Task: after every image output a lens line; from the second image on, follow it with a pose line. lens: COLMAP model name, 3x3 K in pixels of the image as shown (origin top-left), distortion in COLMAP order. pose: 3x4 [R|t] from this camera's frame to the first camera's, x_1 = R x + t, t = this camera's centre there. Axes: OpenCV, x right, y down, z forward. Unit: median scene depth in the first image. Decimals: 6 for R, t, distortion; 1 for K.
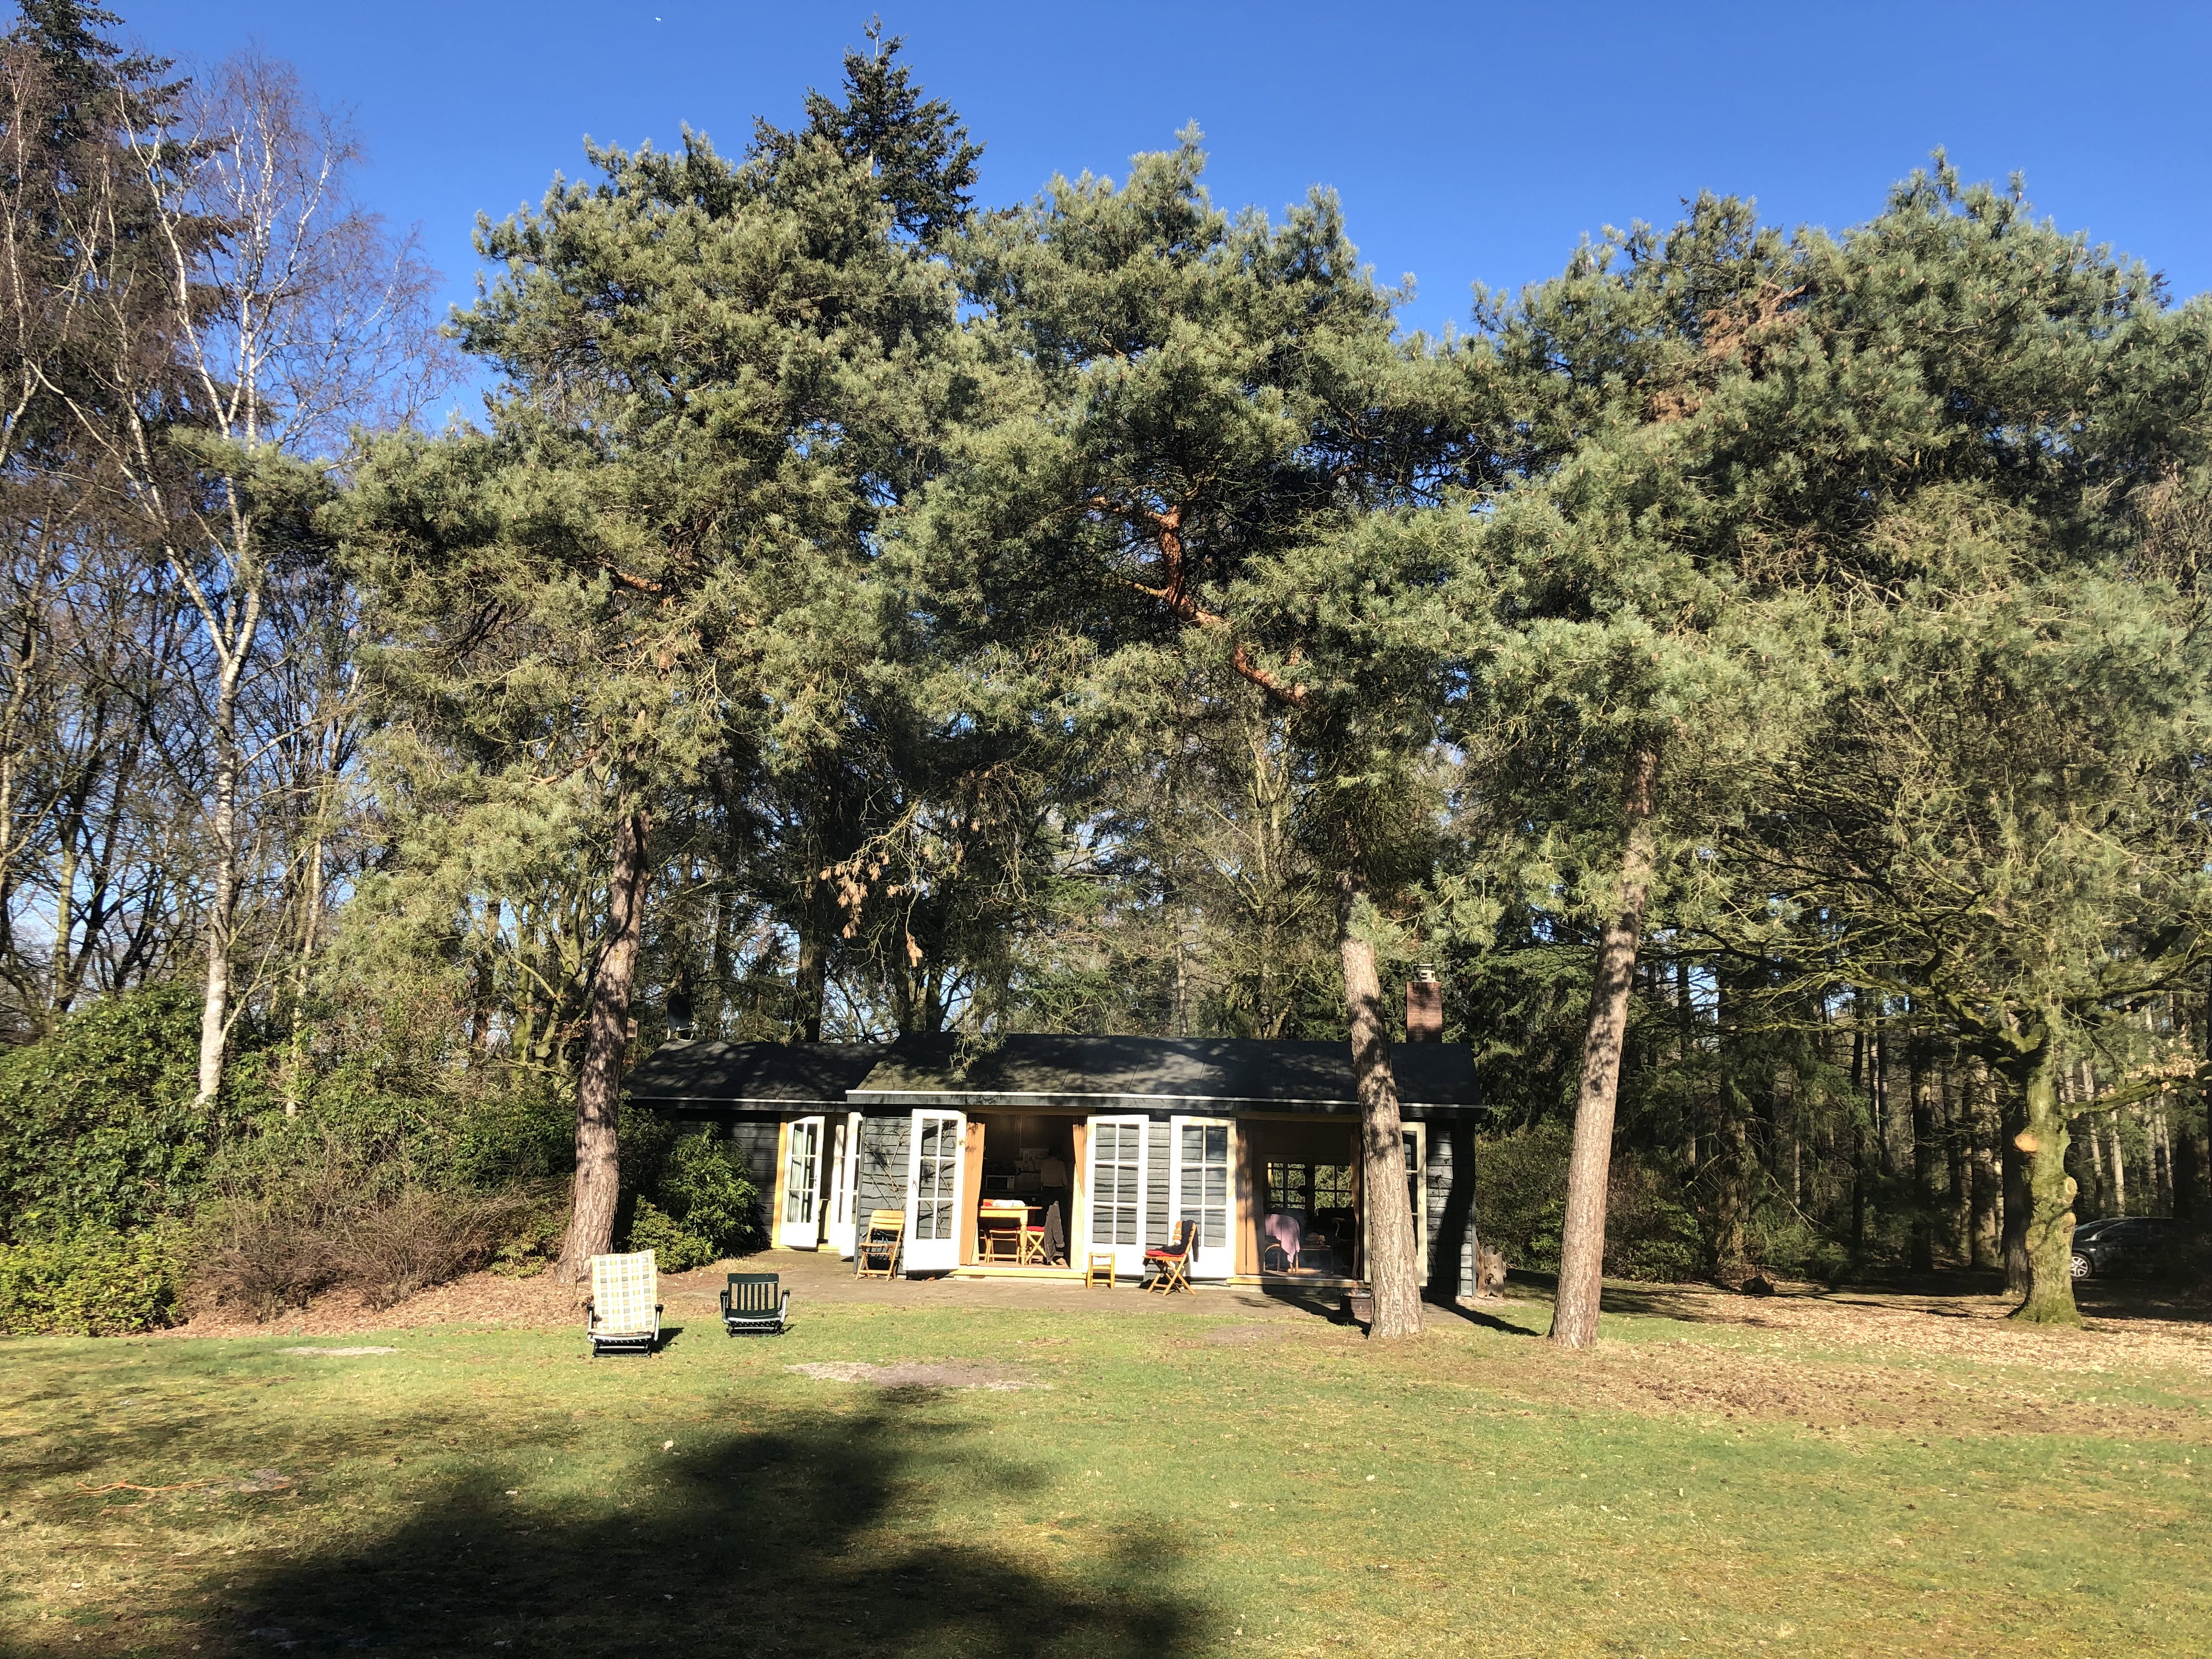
lens RADIAL K [[1797.1, 0, 1135.3], [0, 1797.1, 827.5], [0, 0, 1]] dist [0.138370, -0.336220]
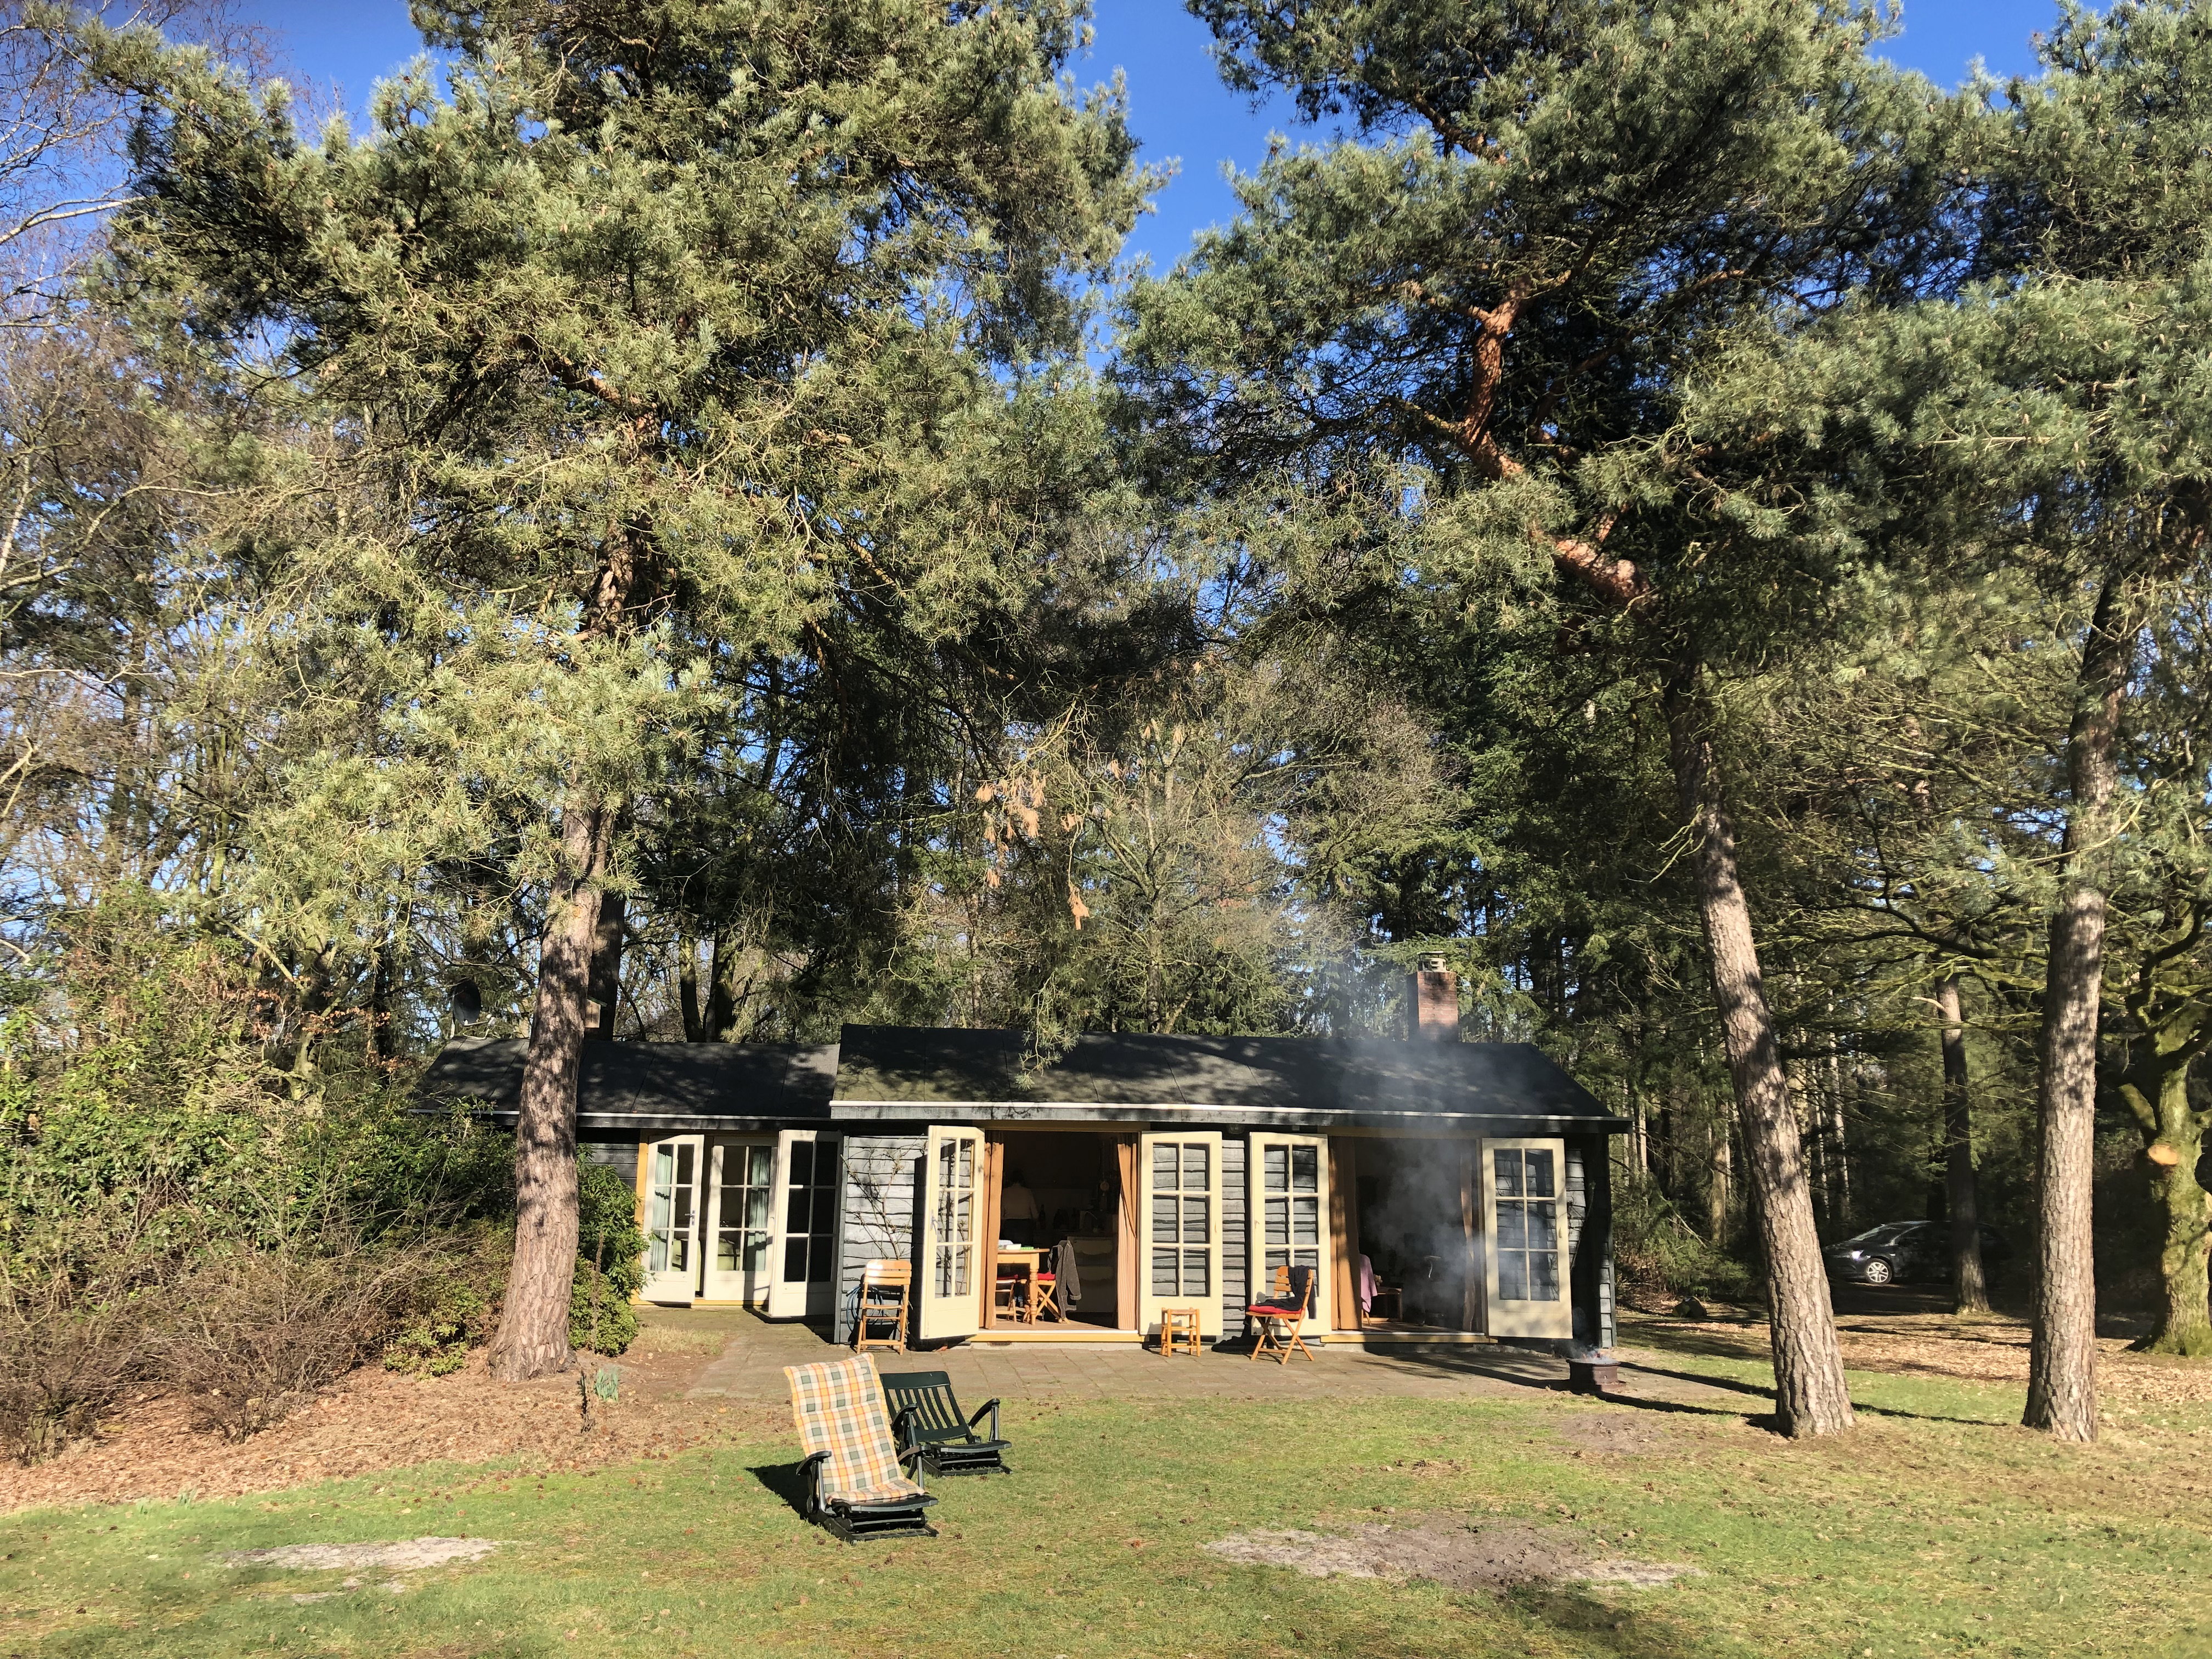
lens RADIAL K [[1784.1, 0, 1106.0], [0, 1784.1, 829.5], [0, 0, 1]] dist [0.087135, -0.141329]
pose [[0.972944, 0.030668, 0.228997, -0.227918], [-0.029661, 0.999529, -0.007840, 0.035118], [-0.229129, 0.000836, 0.973396, 0.250386]]
